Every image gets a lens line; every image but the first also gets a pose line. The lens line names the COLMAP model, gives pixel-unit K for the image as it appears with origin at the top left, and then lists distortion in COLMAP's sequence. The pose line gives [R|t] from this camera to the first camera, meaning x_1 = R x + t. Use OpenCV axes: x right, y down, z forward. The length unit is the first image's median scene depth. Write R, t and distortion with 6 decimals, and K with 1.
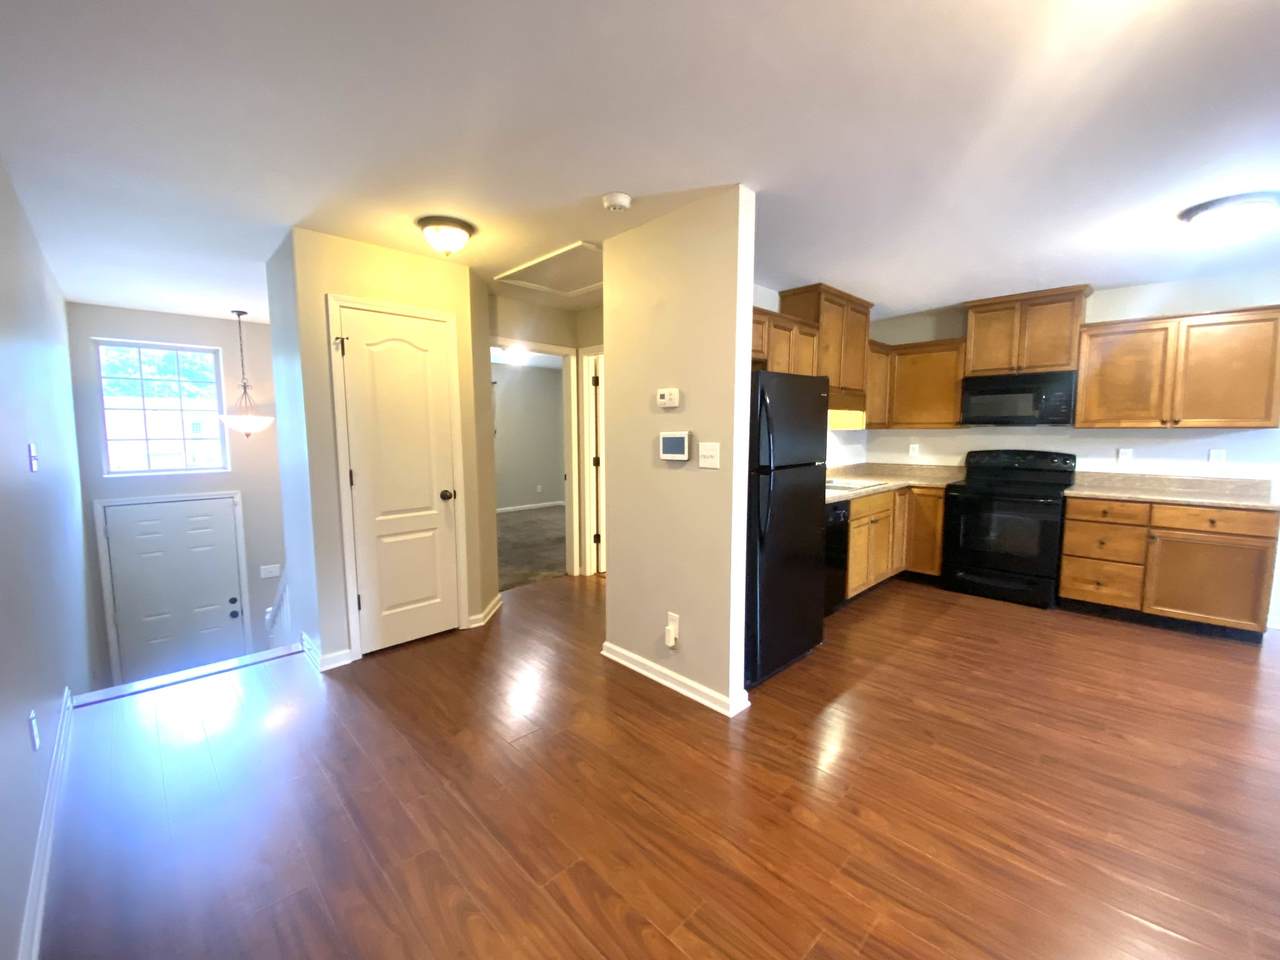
lens RADIAL K [[522.7, 0, 640.0], [0, 522.7, 480.0], [0, 0, 1]] dist [-0.001986, -0.000453]
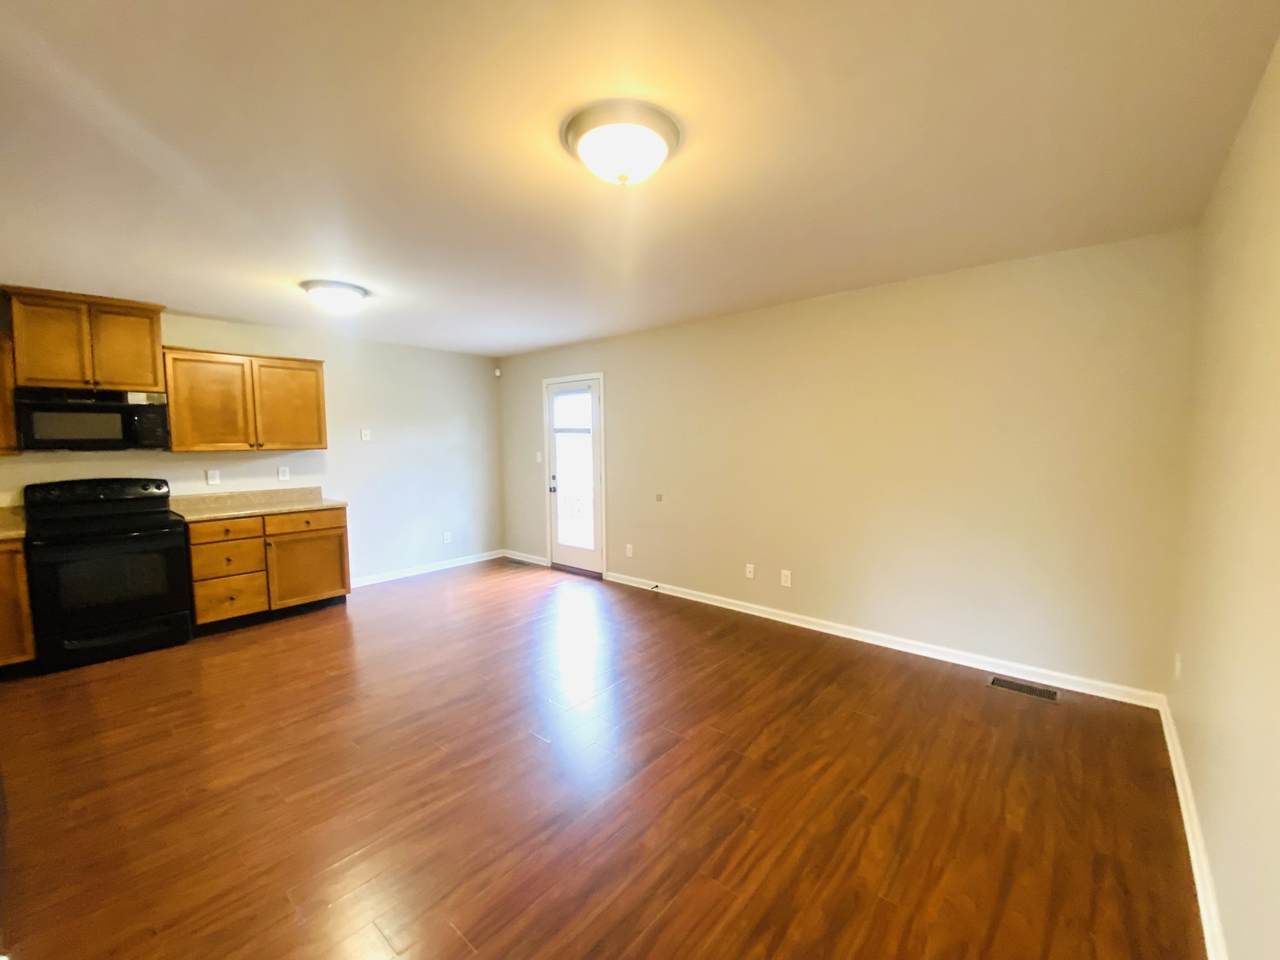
lens RADIAL K [[522.7, 0, 640.0], [0, 522.7, 480.0], [0, 0, 1]] dist [-0.001986, -0.000453]
pose [[-0.048377, -0.072650, 0.996183, -0.186585], [0.110834, 0.990802, 0.077640, -0.028430], [-0.992661, 0.114167, -0.039880, 0.192333]]
